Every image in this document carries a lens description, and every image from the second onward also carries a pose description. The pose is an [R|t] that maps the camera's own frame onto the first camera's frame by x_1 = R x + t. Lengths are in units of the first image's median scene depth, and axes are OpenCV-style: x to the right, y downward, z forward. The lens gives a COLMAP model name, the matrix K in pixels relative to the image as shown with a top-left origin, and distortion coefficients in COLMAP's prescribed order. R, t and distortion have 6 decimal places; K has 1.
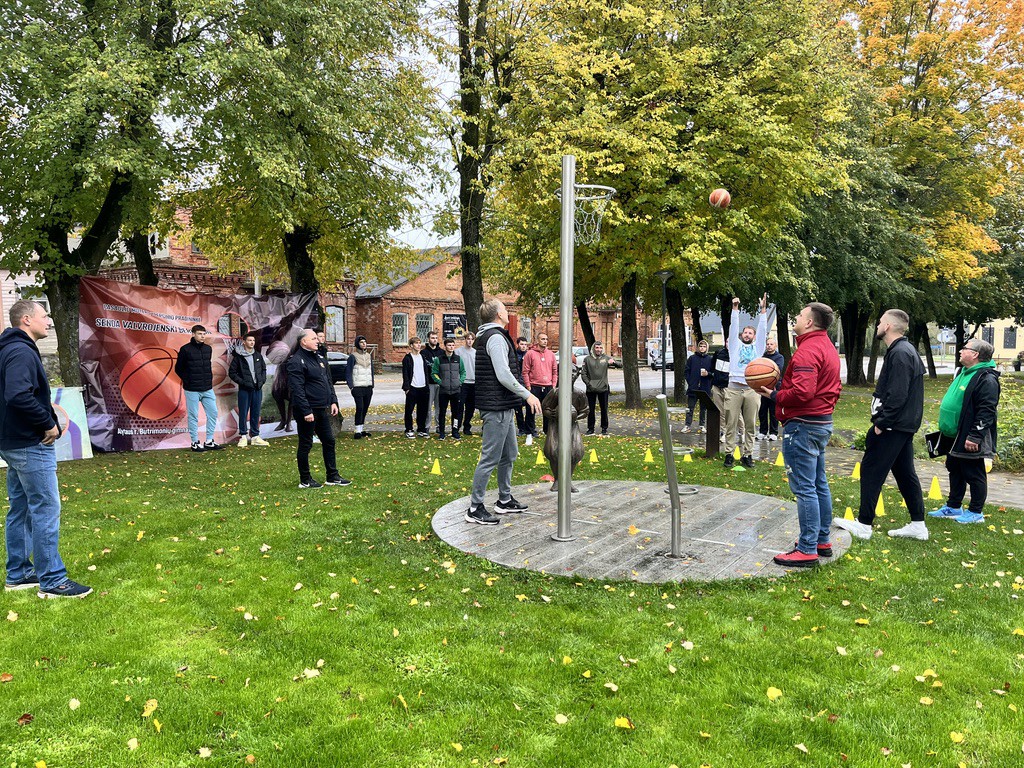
lens RADIAL K [[768.2, 0, 512.0], [0, 768.2, 384.0], [0, 0, 1]] dist [-0.001212, -0.000483]
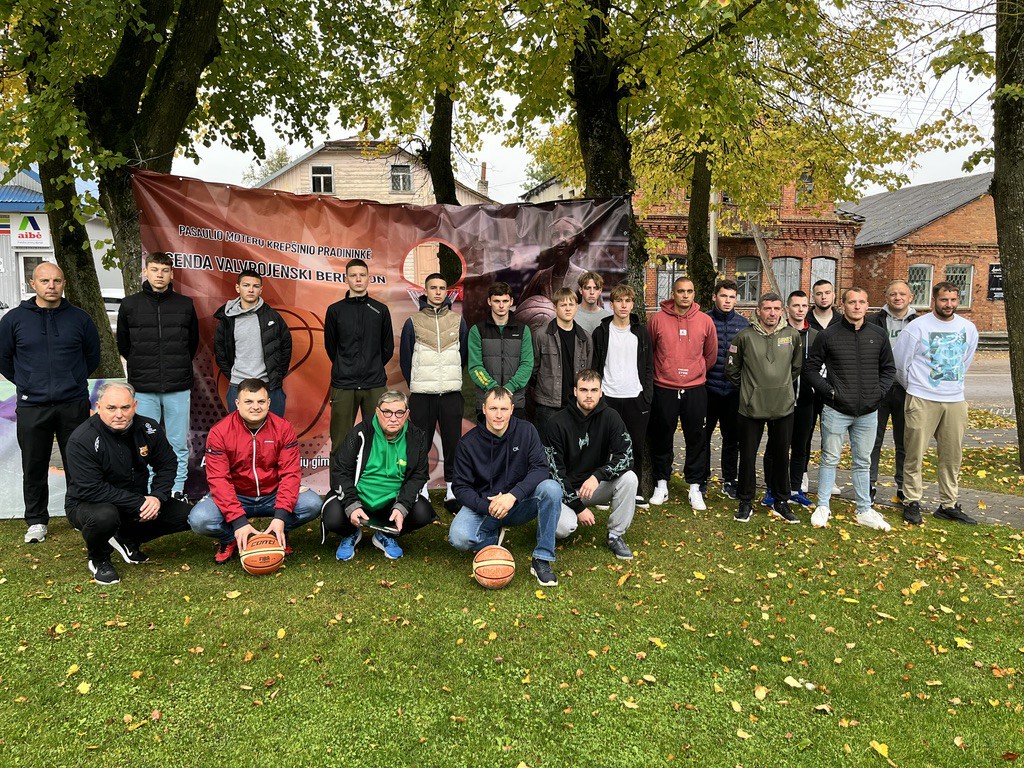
lens RADIAL K [[785.3, 0, 512.0], [0, 785.3, 384.0], [0, 0, 1]] dist [0.072492, -0.096715]
pose [[0.803238, 0.064114, -0.592197, -0.008451], [-0.037287, 0.997653, 0.057436, -0.027405], [0.594490, -0.024053, 0.803743, 0.553539]]
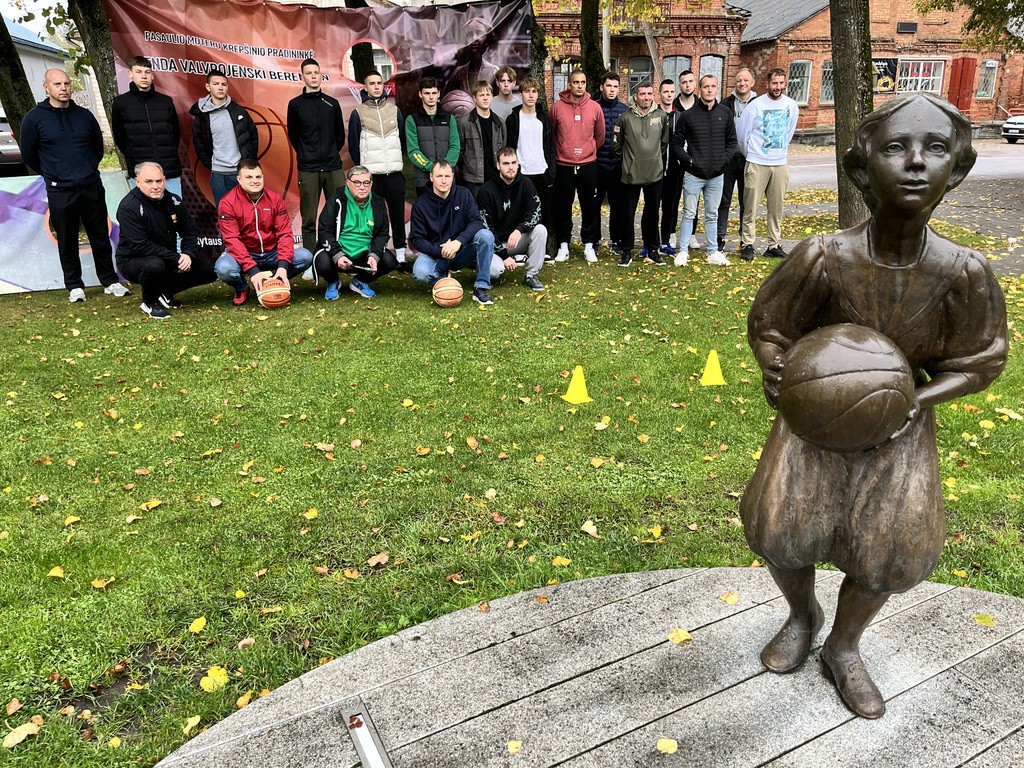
lens RADIAL K [[785.3, 0, 512.0], [0, 785.3, 384.0], [0, 0, 1]] dist [0.072492, -0.096715]
pose [[0.874816, 0.135680, -0.465067, 0.048538], [-0.001730, 0.960849, 0.277067, -0.007920], [0.484452, -0.241578, 0.840801, 0.431661]]
